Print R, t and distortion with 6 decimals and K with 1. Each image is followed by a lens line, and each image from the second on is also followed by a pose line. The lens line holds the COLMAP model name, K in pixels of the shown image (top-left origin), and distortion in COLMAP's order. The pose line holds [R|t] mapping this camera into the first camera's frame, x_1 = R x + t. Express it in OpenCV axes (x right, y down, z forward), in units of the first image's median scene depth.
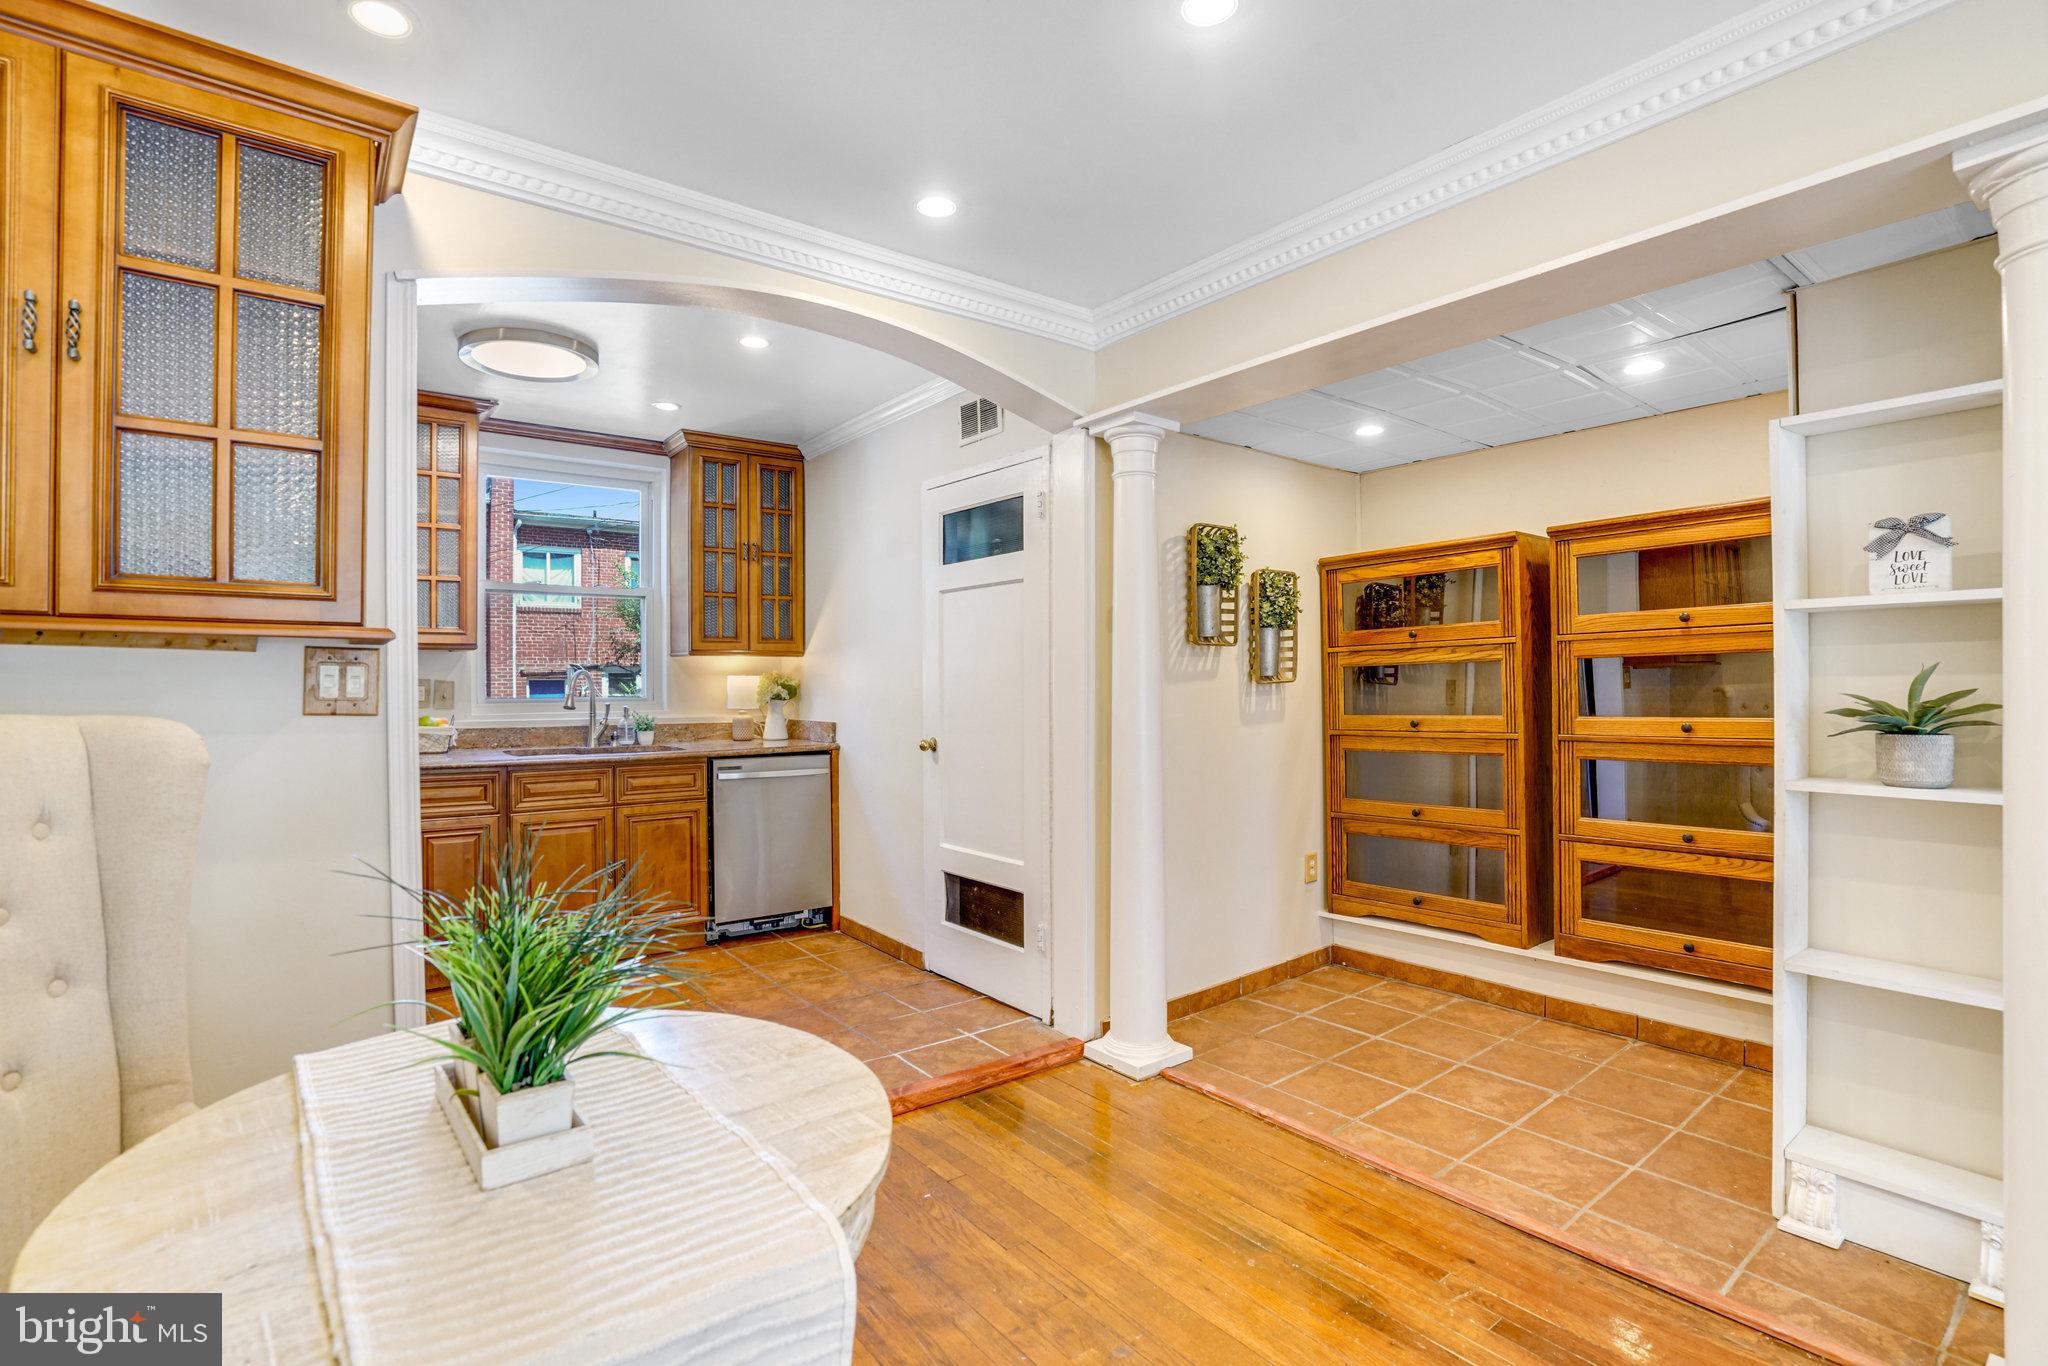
lens RADIAL K [[975.4, 0, 1033.1], [0, 975.4, 679.1], [0, 0, 1]] dist [-0.026505, 0.007157]
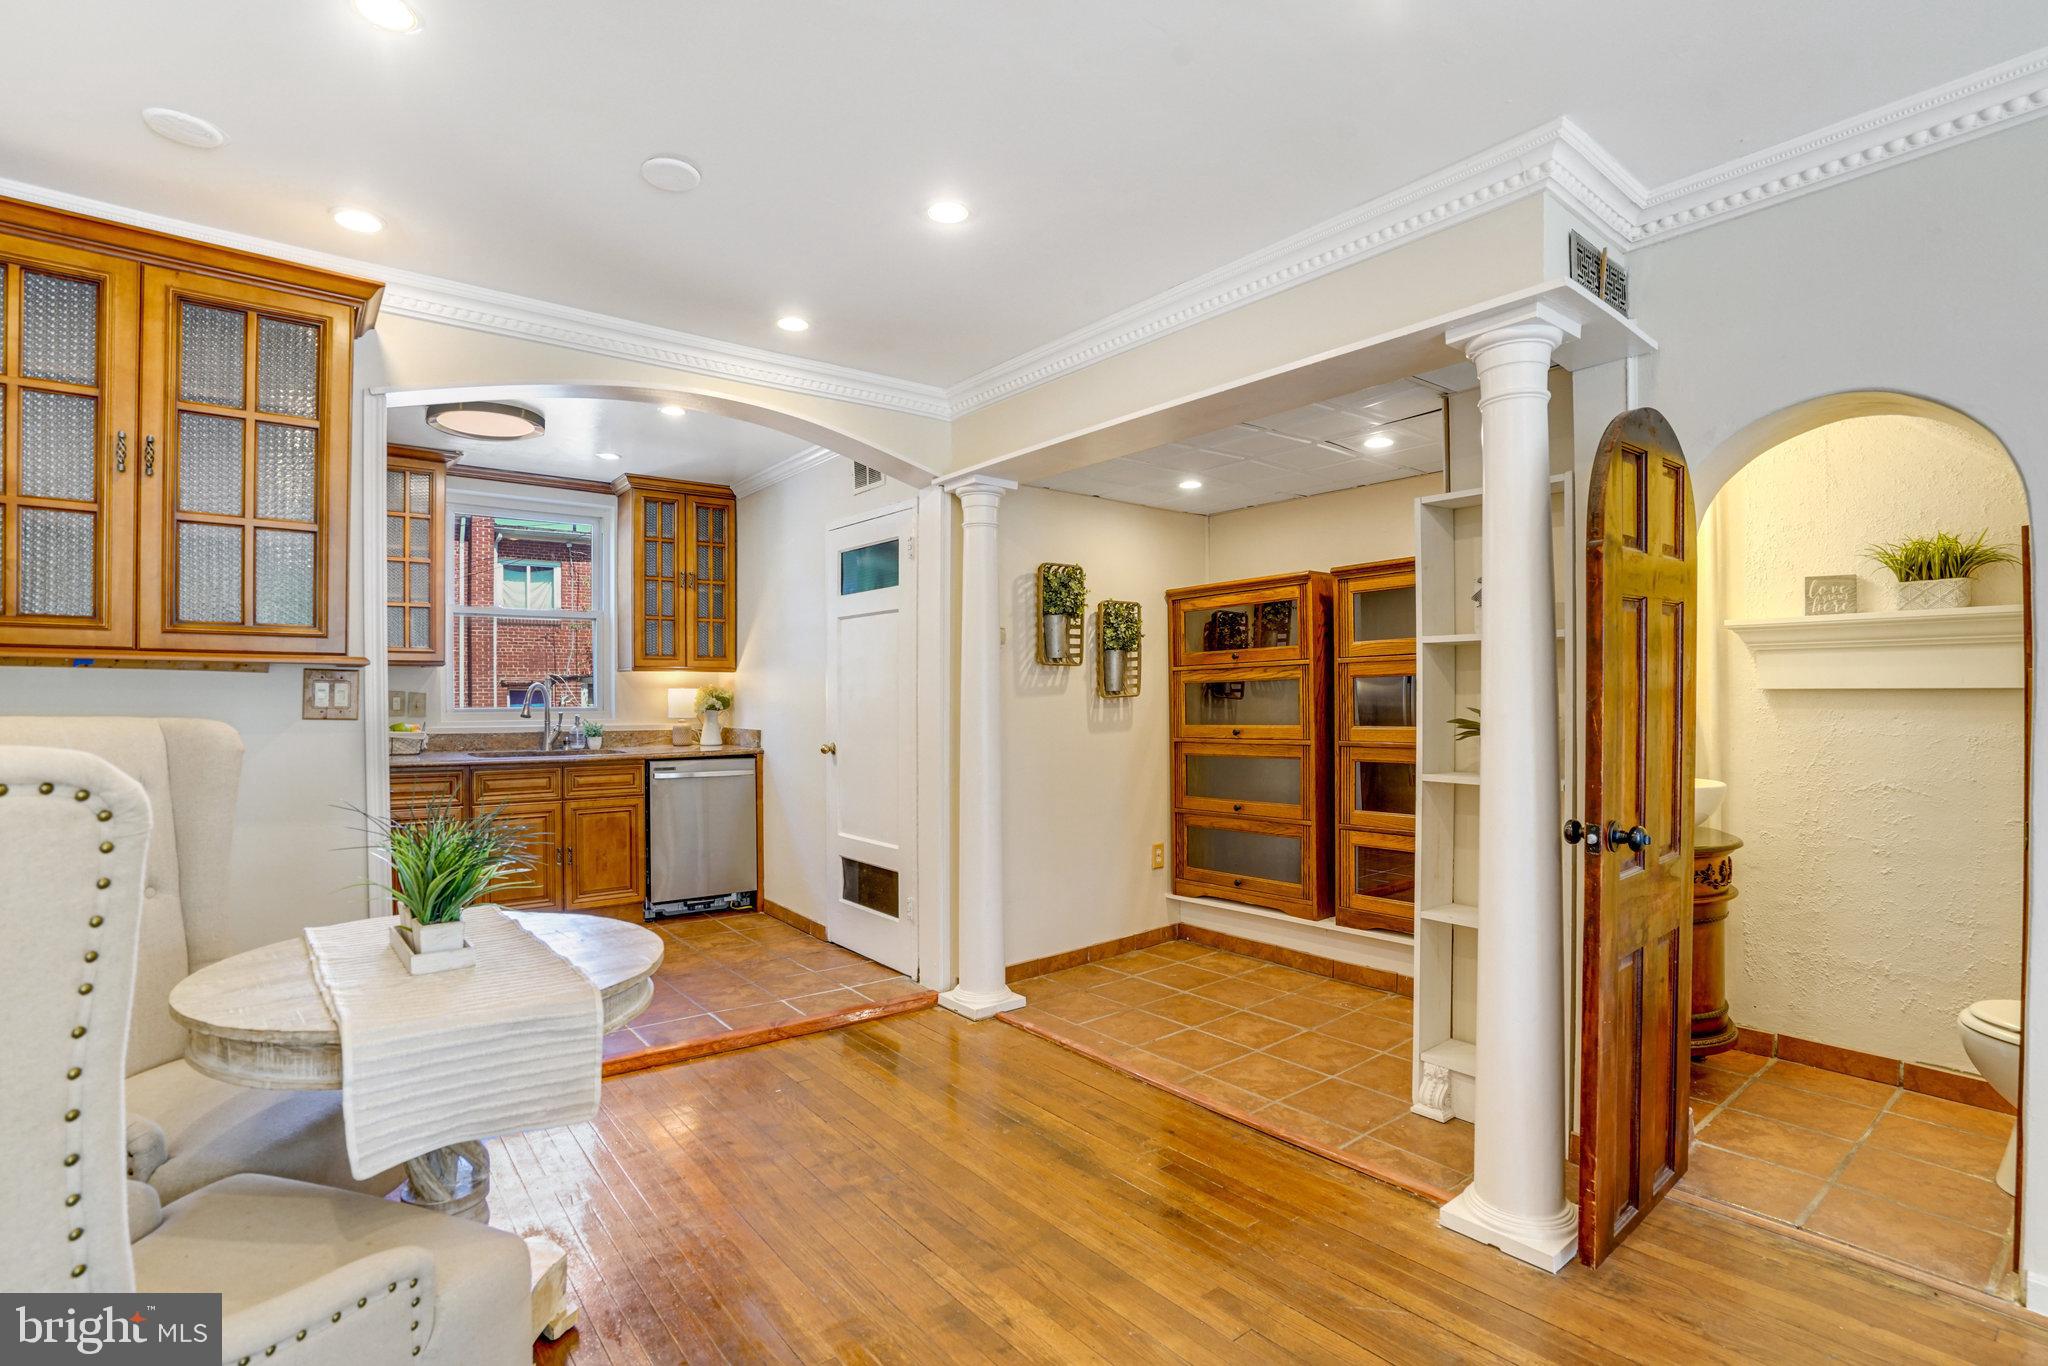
lens RADIAL K [[975.4, 0, 1014.9], [0, 975.4, 697.3], [0, 0, 1]] dist [-0.026505, 0.007157]
pose [[0.999991, 0.003716, -0.001910, 0.146373], [-0.003704, 0.999971, 0.006687, -0.003748], [0.001935, -0.006680, 0.999976, -0.209669]]
